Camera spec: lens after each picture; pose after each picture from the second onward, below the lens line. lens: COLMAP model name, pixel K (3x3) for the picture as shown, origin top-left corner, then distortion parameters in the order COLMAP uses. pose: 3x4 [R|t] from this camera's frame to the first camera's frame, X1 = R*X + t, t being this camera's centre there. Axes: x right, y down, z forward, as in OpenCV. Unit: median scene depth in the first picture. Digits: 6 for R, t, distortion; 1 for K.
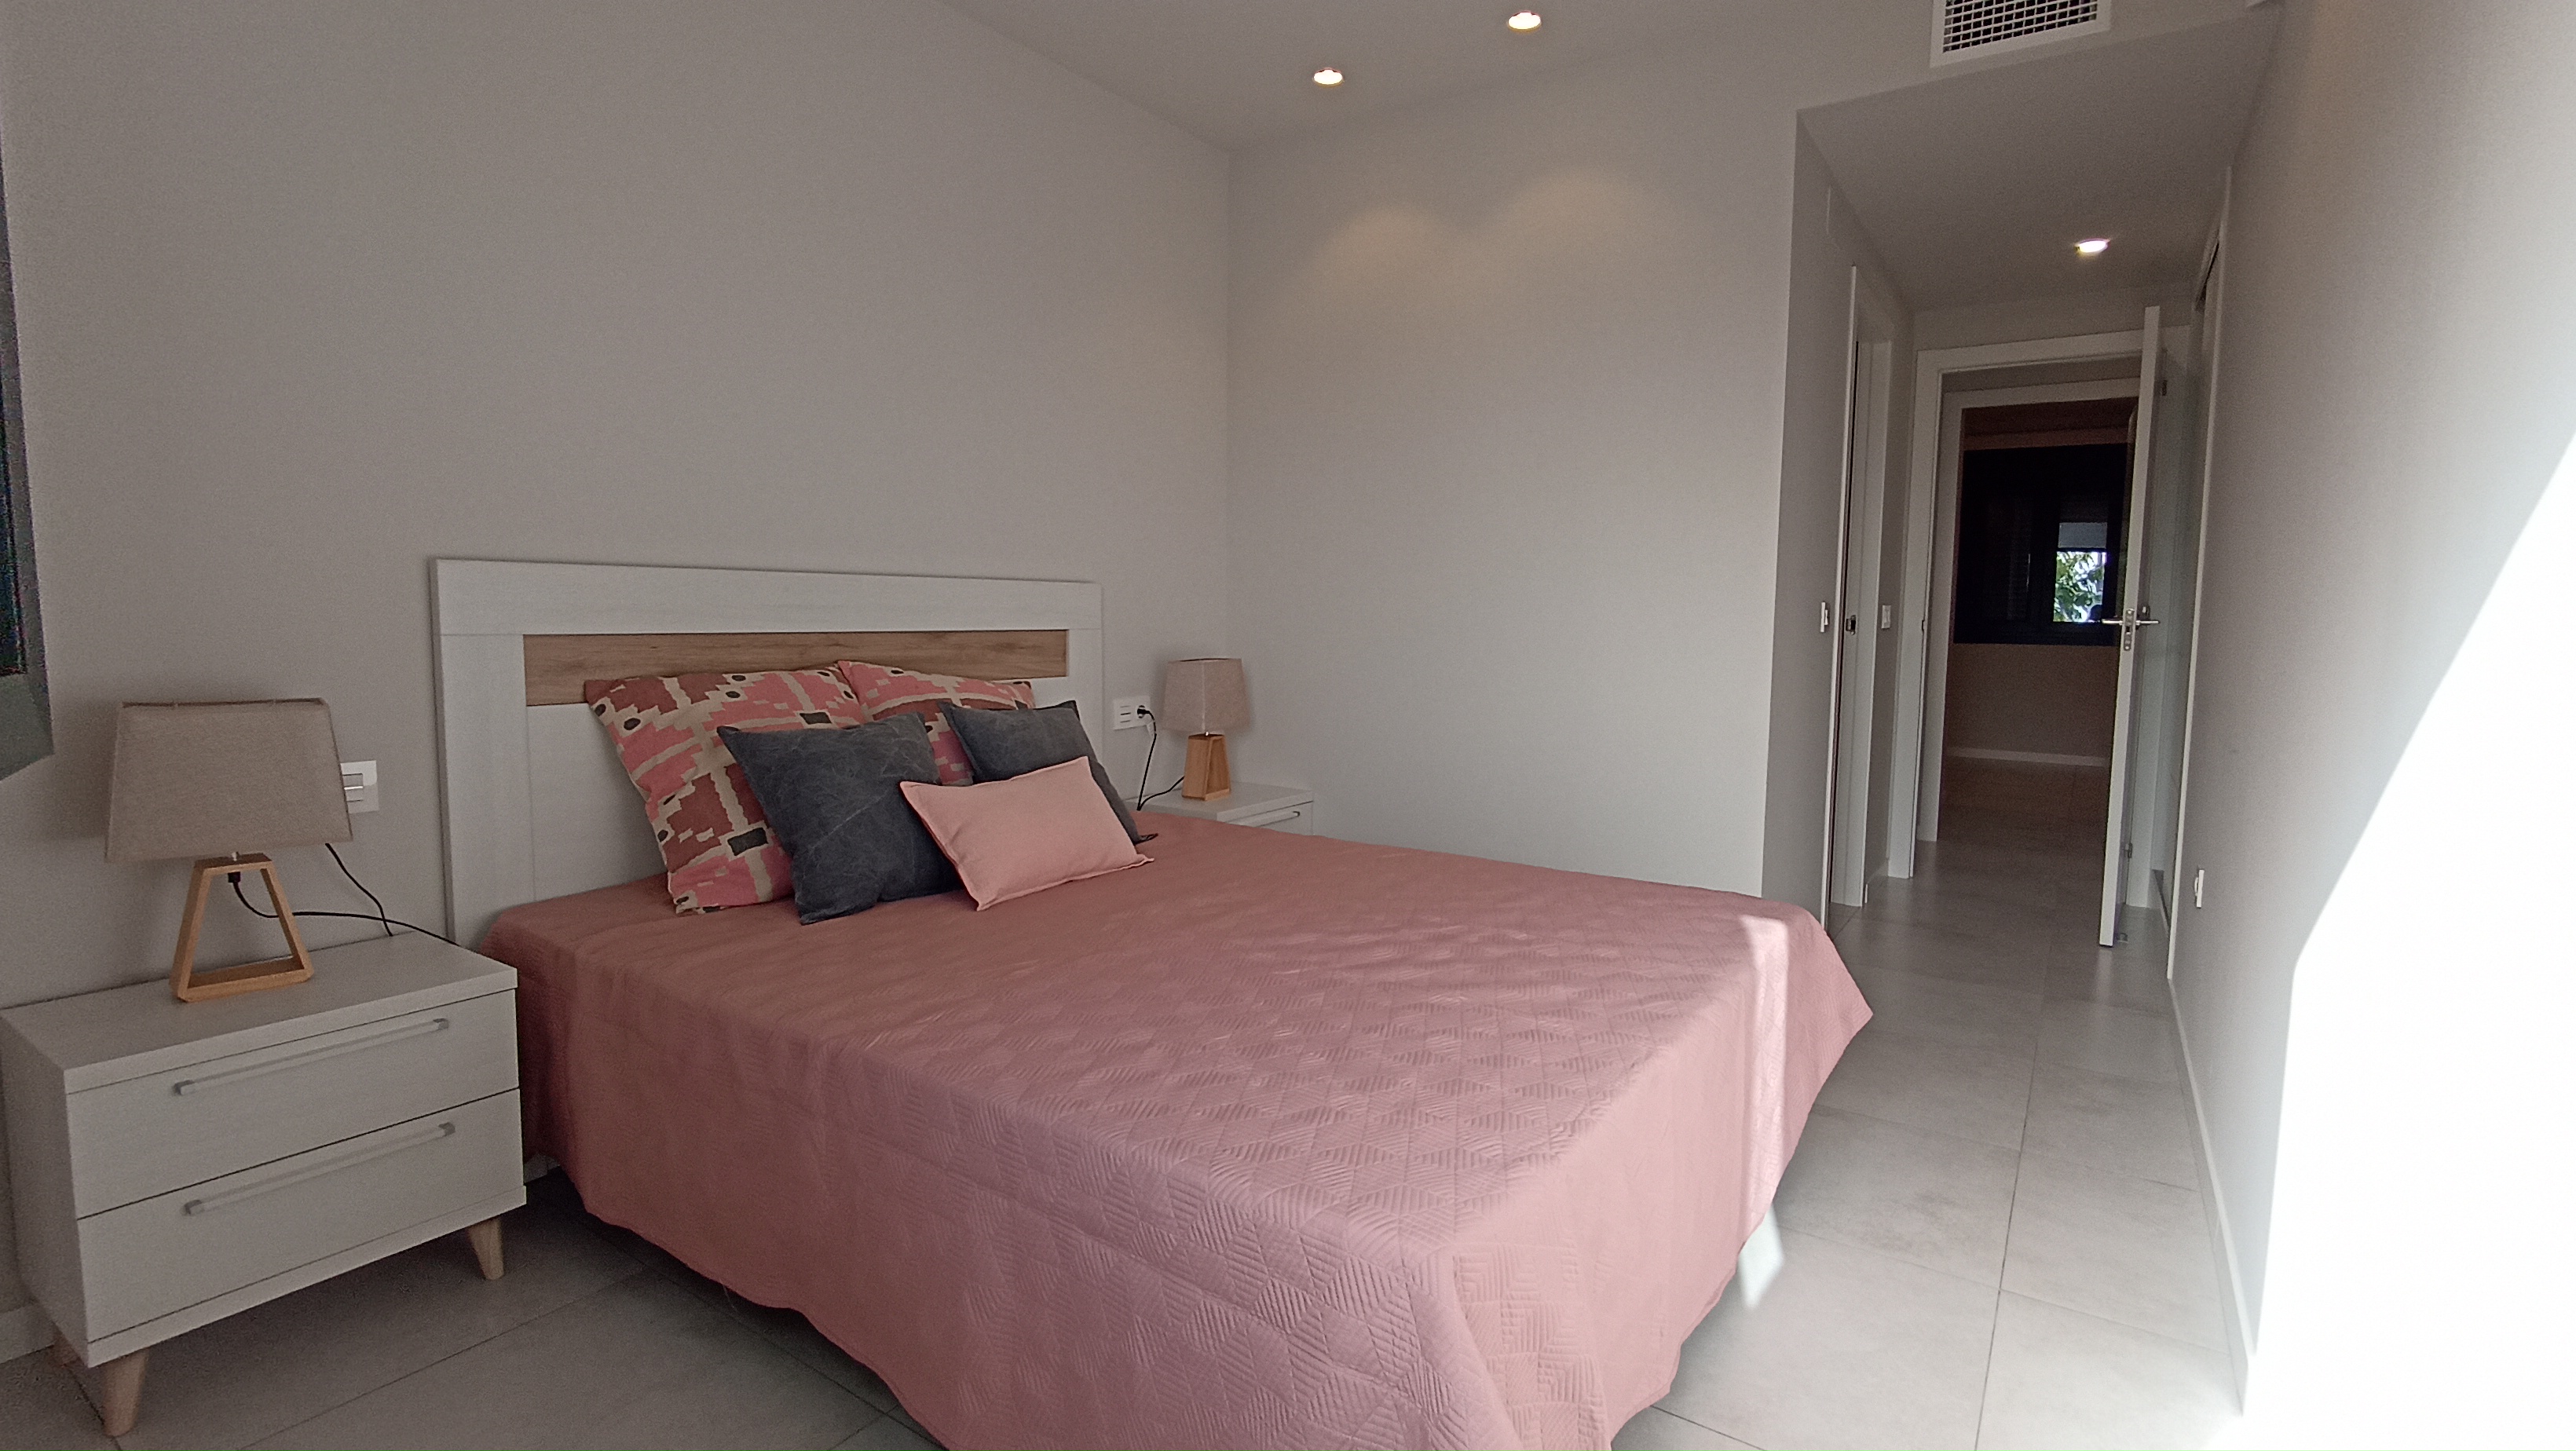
lens RADIAL K [[1187.3, 0, 1302.5], [0, 1187.3, 714.7], [0, 0, 1]] dist [-0.001669, -0.000076]
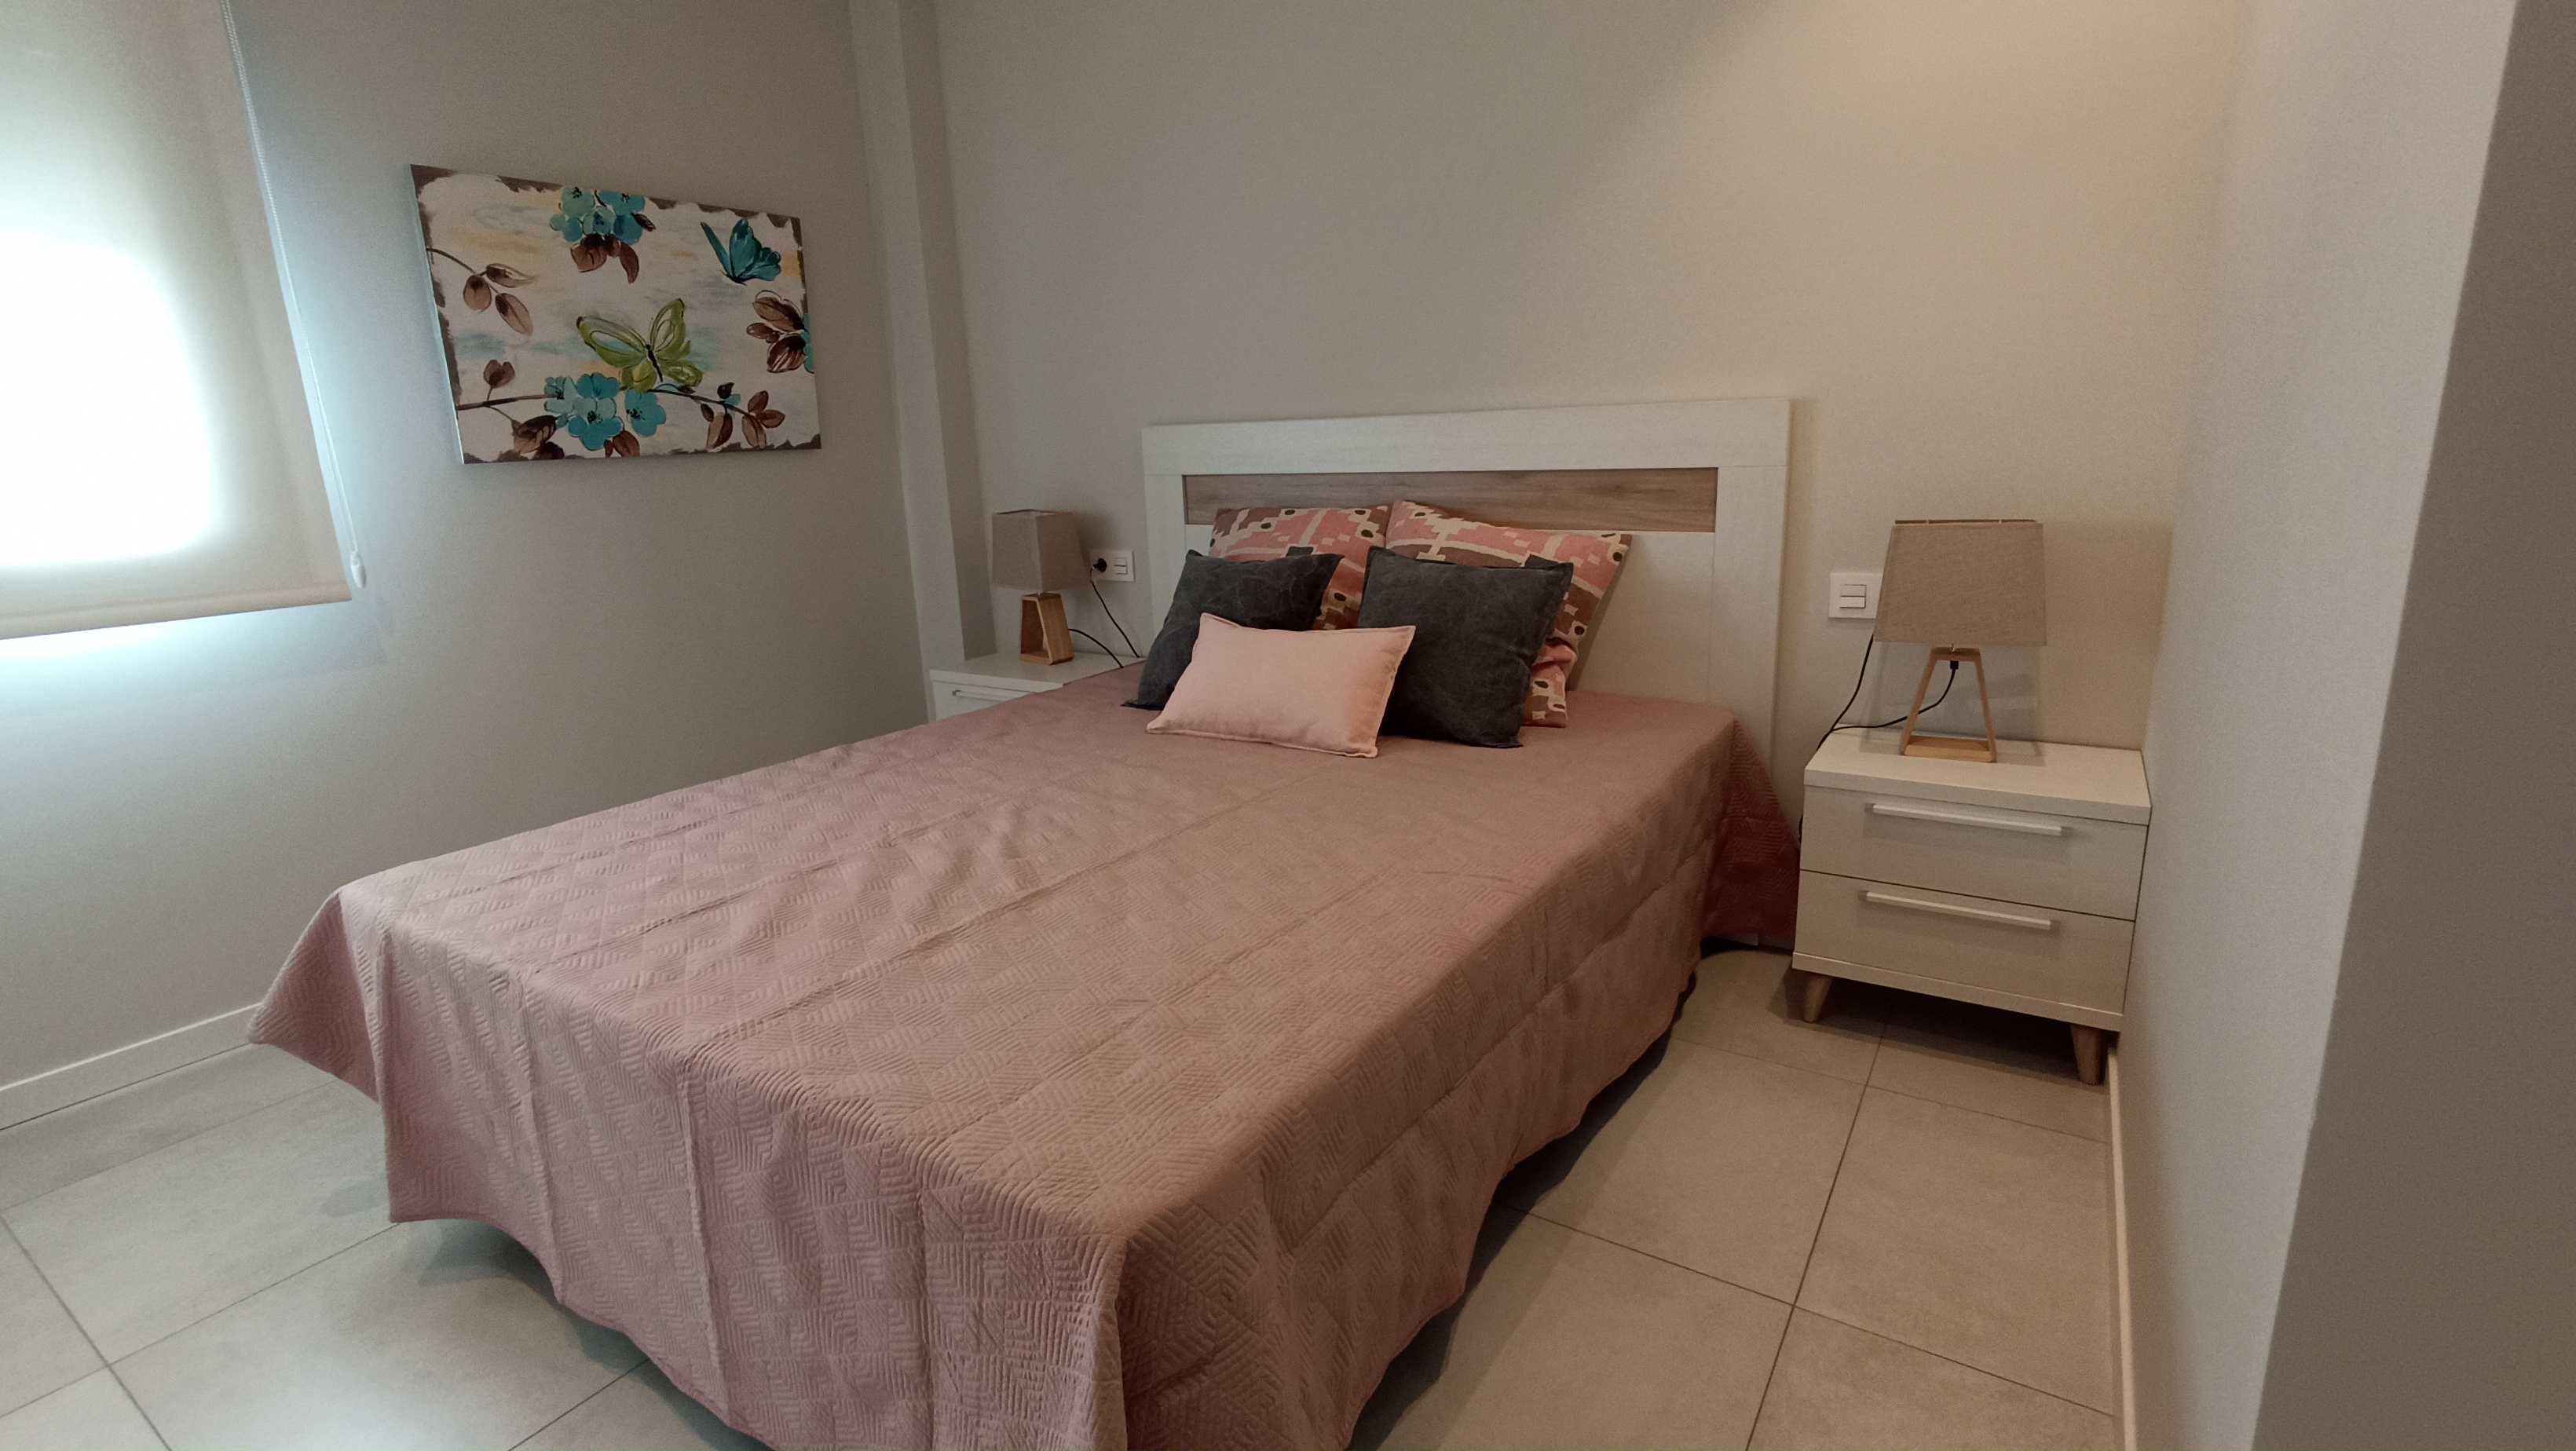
lens RADIAL K [[1187.3, 0, 1302.5], [0, 1187.3, 714.7], [0, 0, 1]] dist [-0.001669, -0.000076]
pose [[0.016517, 0.212744, -0.976968, 0.601113], [-0.057574, 0.975683, 0.211491, -0.069513], [0.998205, 0.052755, 0.028364, 0.803856]]
